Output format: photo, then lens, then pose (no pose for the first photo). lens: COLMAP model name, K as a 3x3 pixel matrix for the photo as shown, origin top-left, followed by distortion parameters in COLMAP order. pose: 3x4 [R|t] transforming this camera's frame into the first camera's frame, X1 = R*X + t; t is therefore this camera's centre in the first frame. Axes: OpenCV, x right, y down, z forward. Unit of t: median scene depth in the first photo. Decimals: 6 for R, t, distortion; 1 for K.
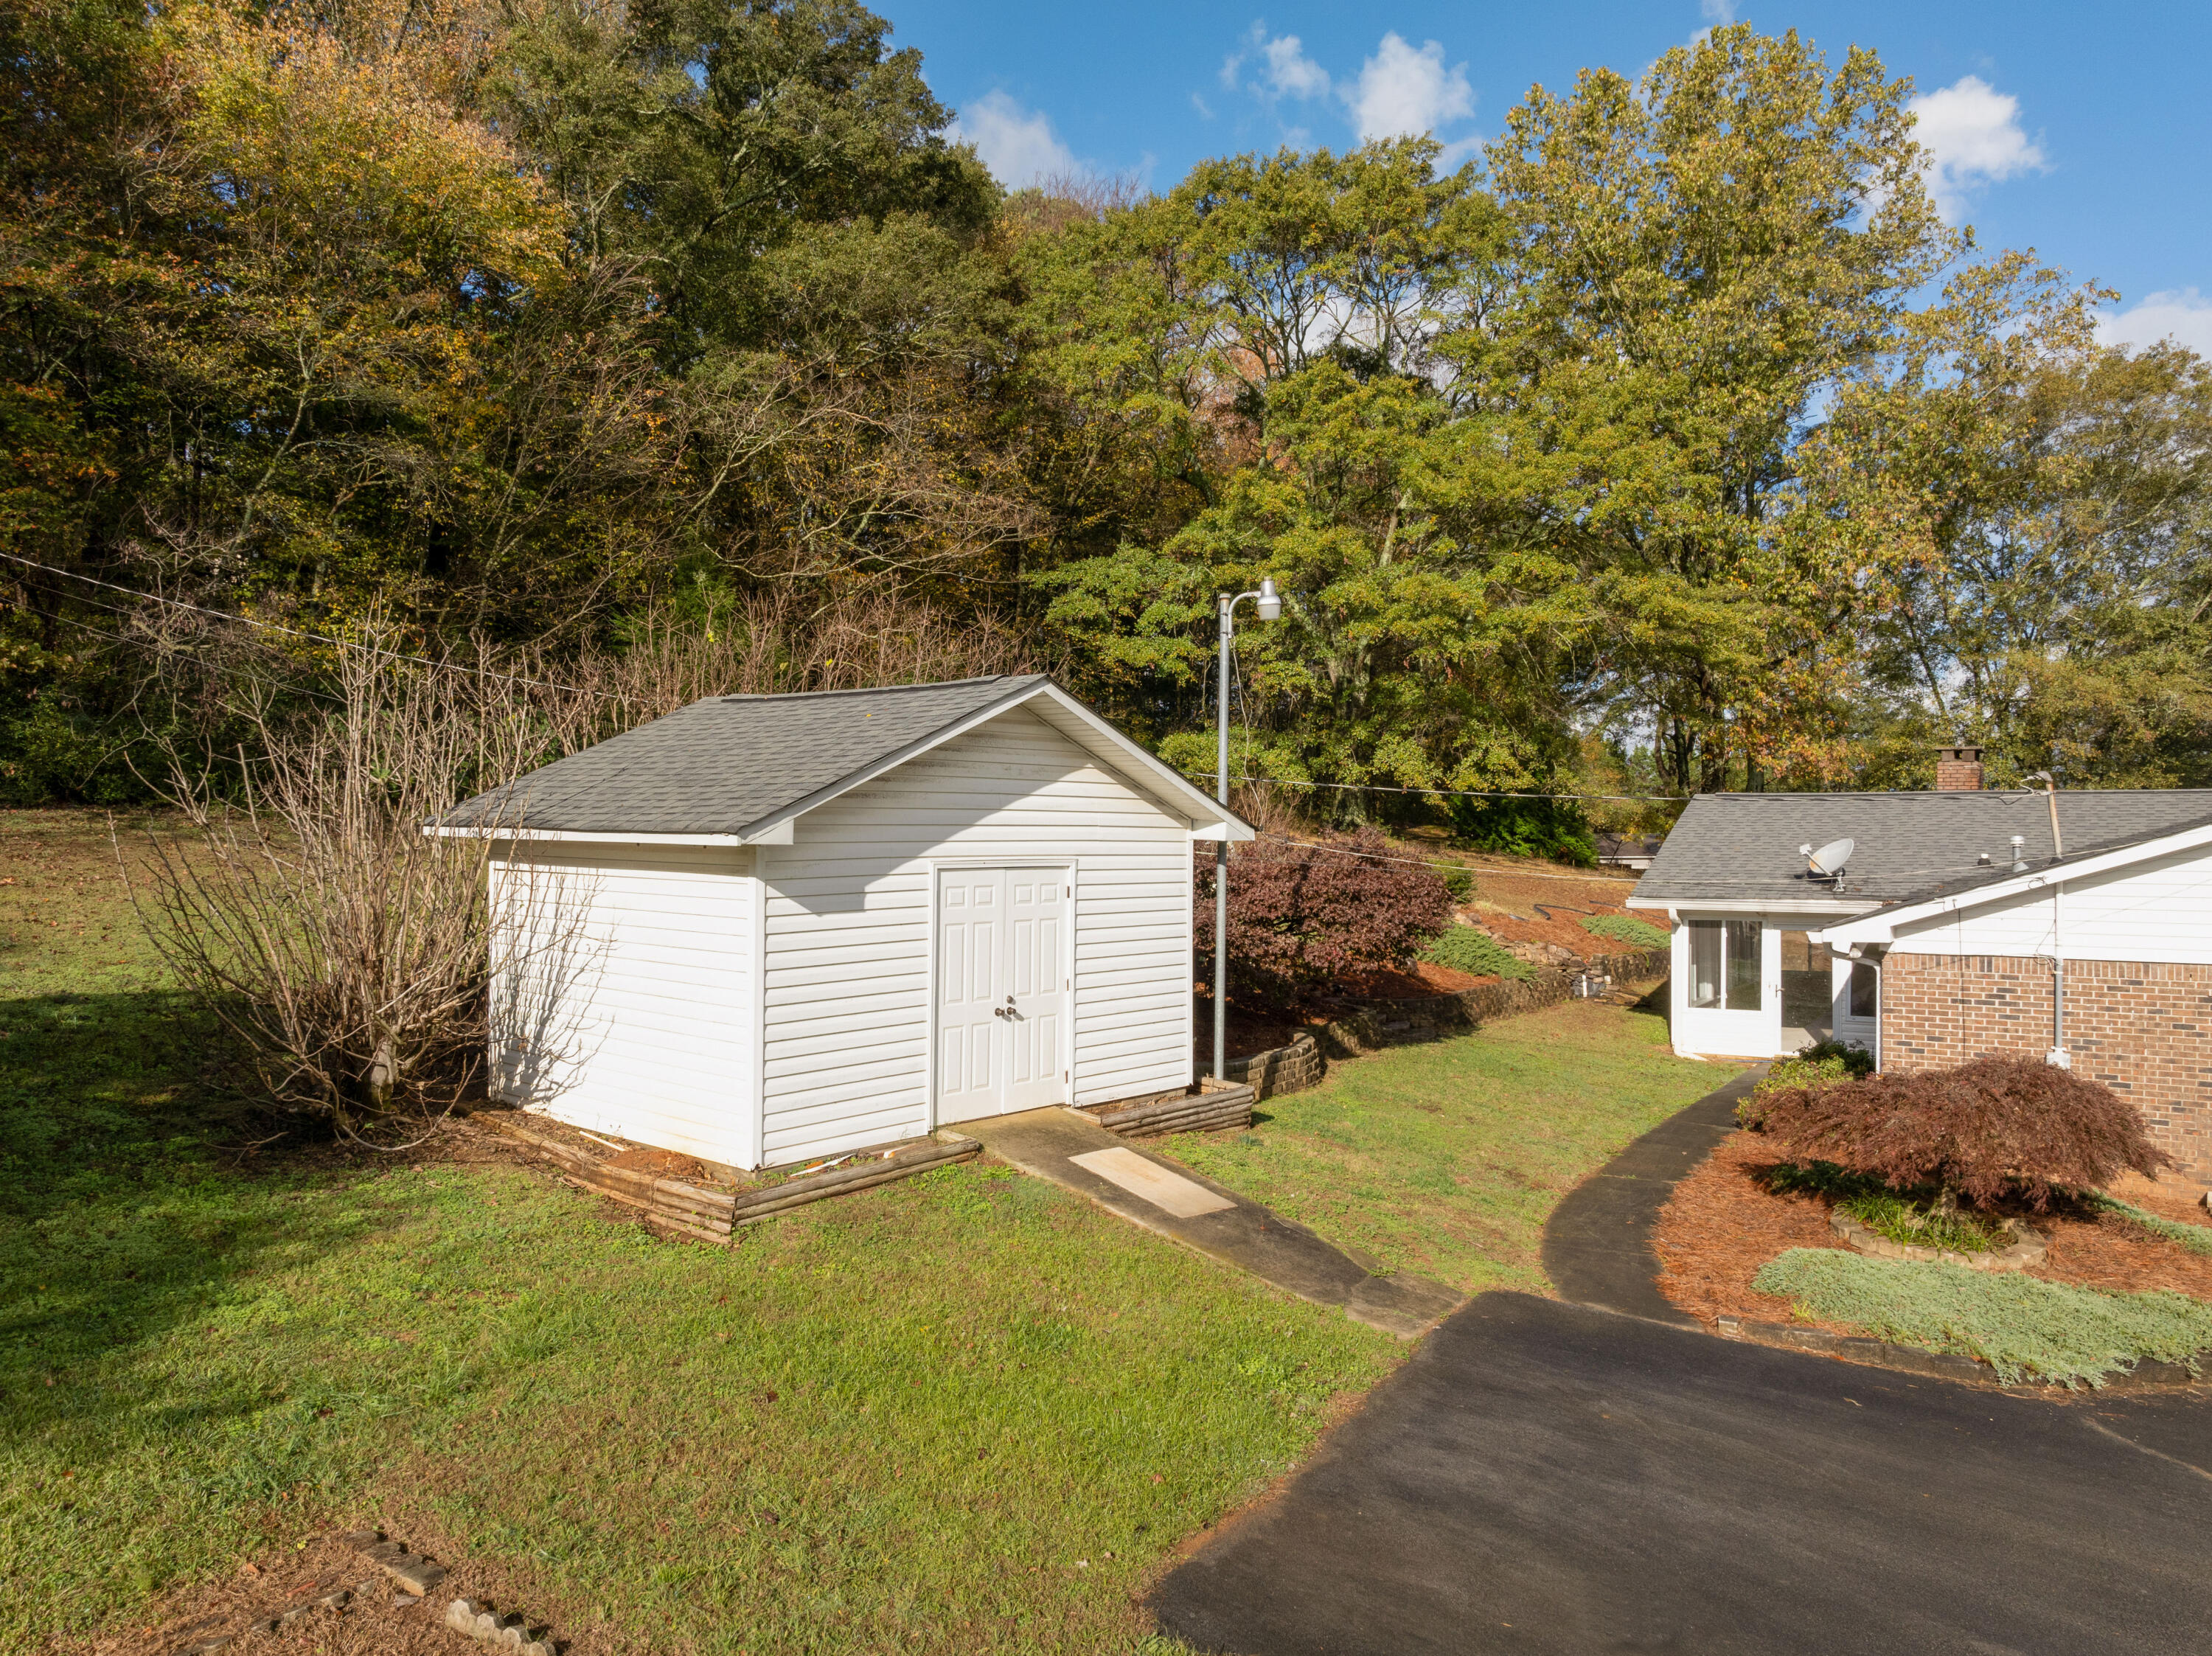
lens RADIAL K [[1575.7, 0, 1103.7], [0, 1575.7, 825.1], [0, 0, 1]] dist [-0.038697, 0.000654]
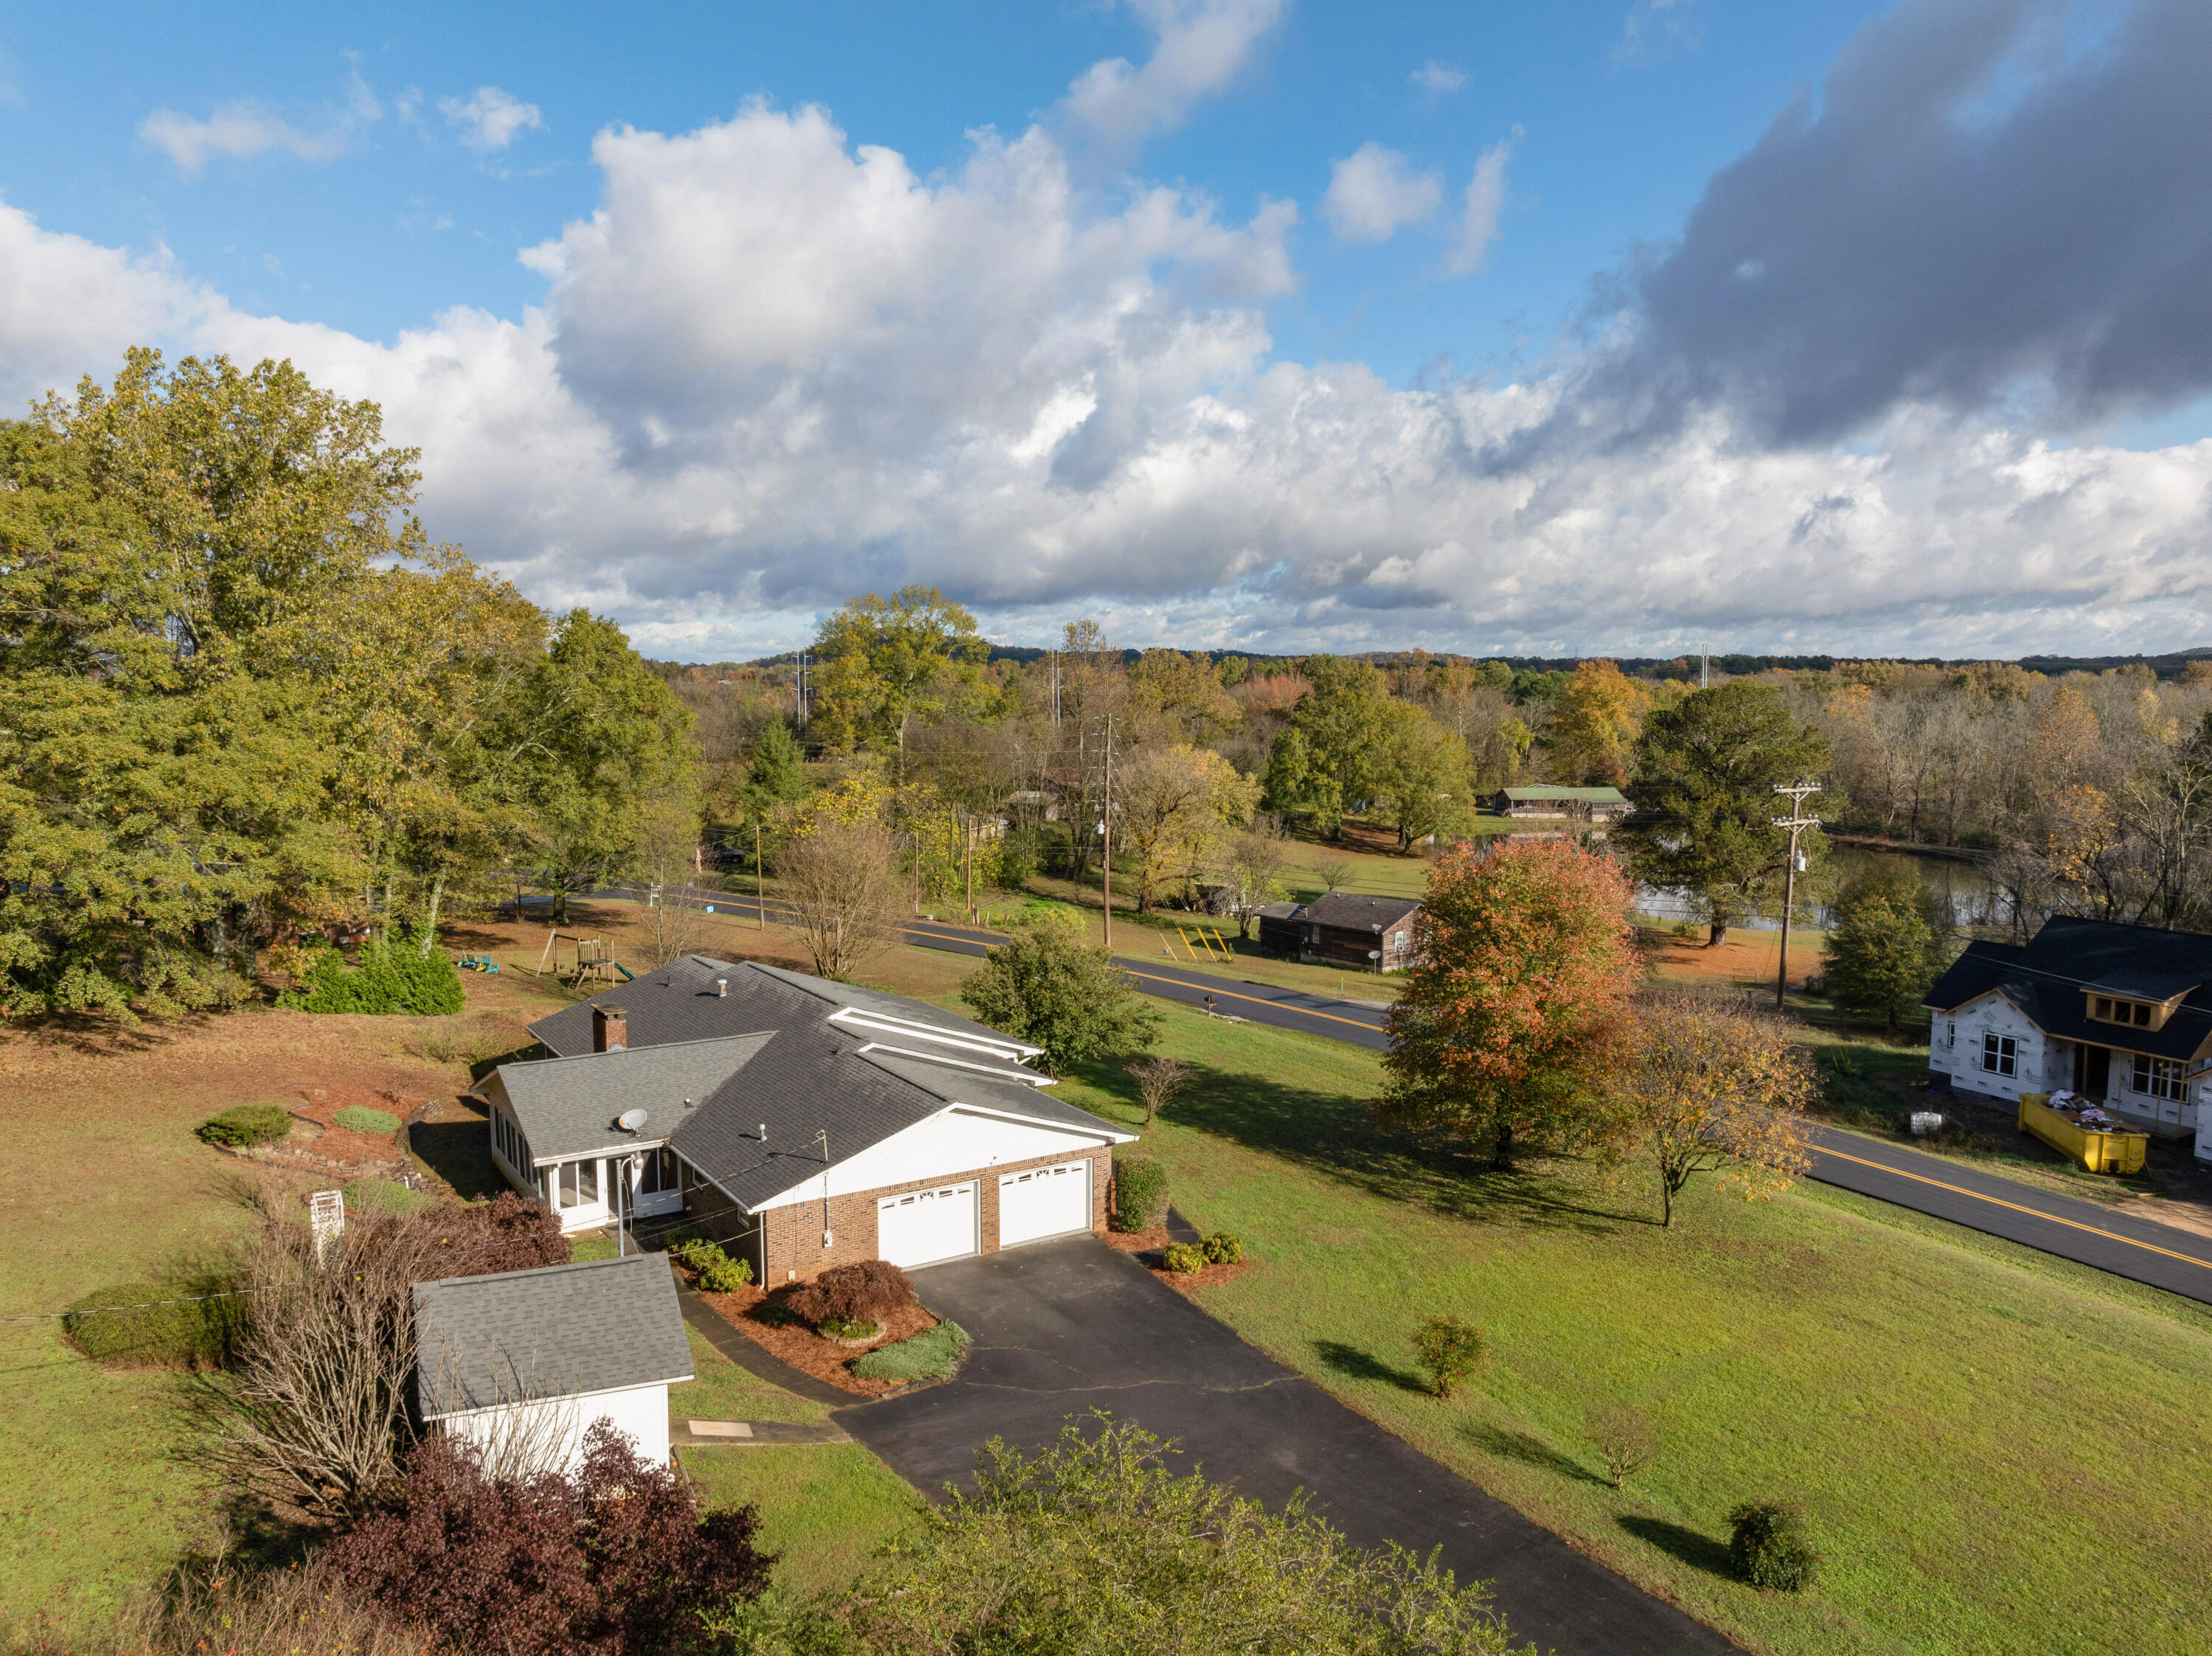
lens RADIAL K [[1570.5, 0, 1098.3], [0, 1570.5, 831.5], [0, 0, 1]] dist [-0.035602, -0.001539]
pose [[0.413992, -0.093863, 0.905428, -1.578957], [-0.003842, 0.994481, 0.104851, -0.835039], [-0.910273, -0.046886, 0.411346, -0.485098]]
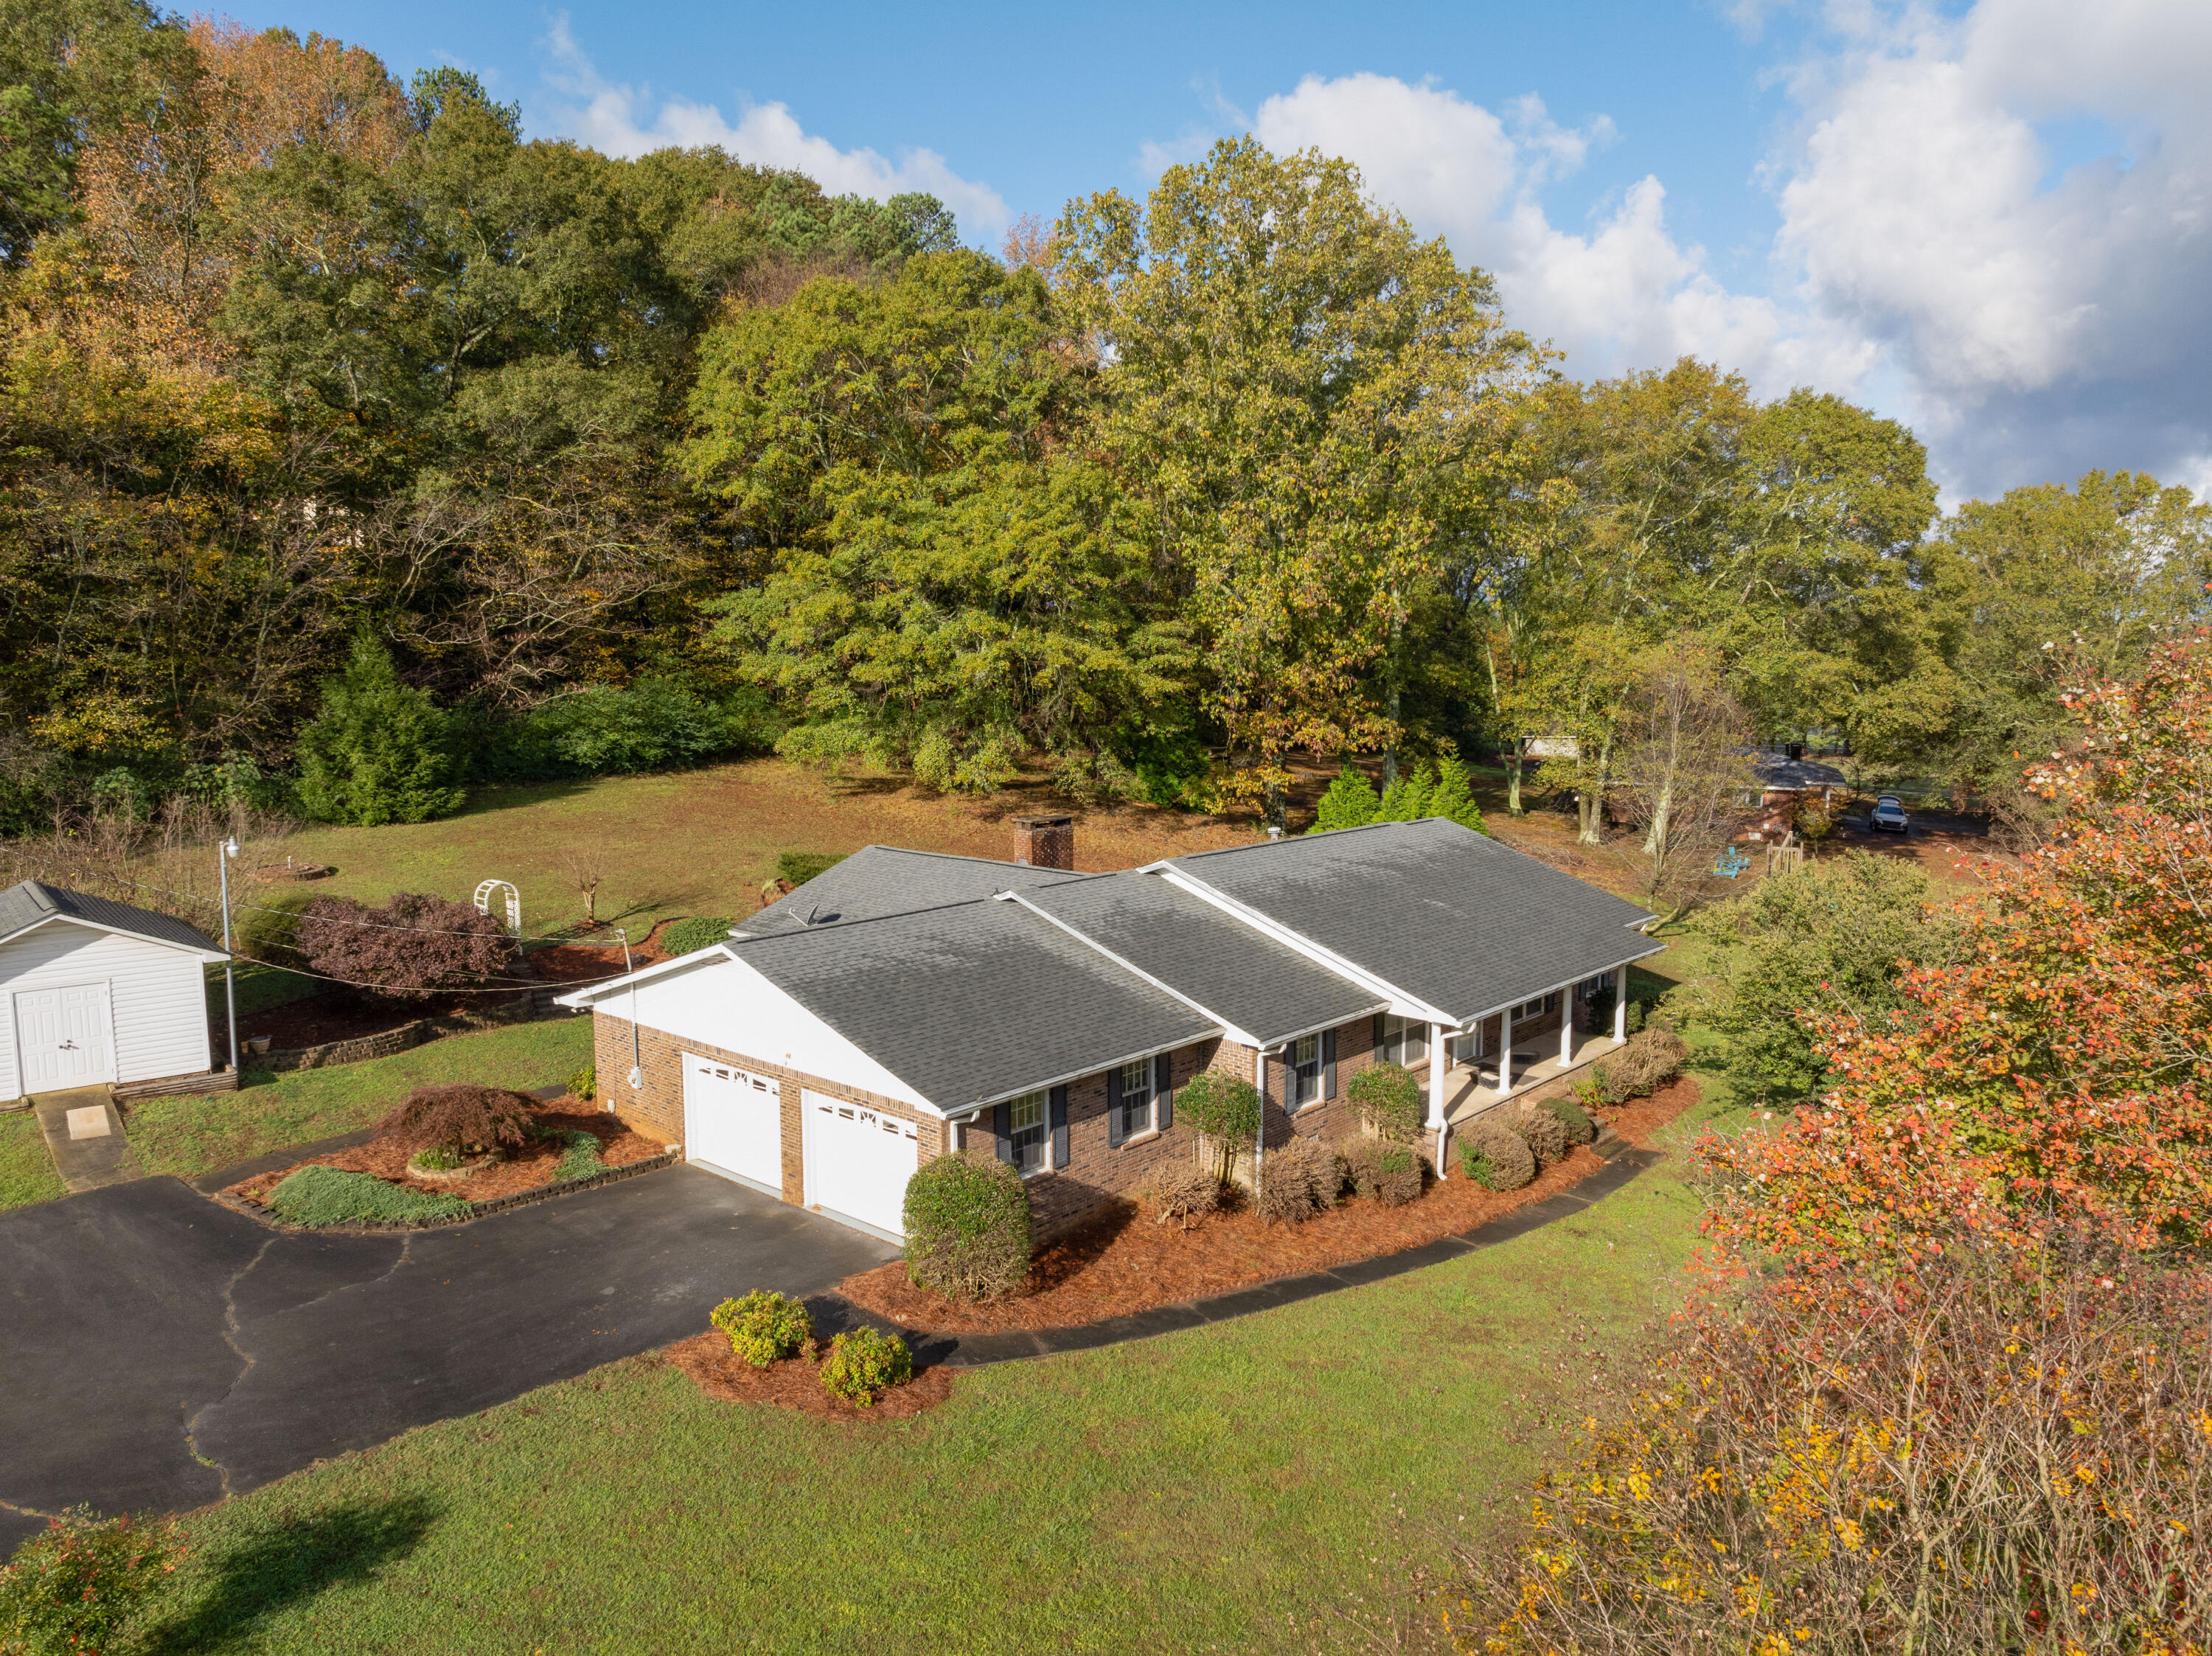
lens RADIAL K [[1570.5, 0, 1098.3], [0, 1570.5, 831.5], [0, 0, 1]] dist [-0.035602, -0.001539]
pose [[0.987459, 0.015073, -0.157152, 1.563526], [0.004759, 0.992137, 0.125066, -0.414801], [0.157801, -0.124246, 0.979623, -0.847381]]
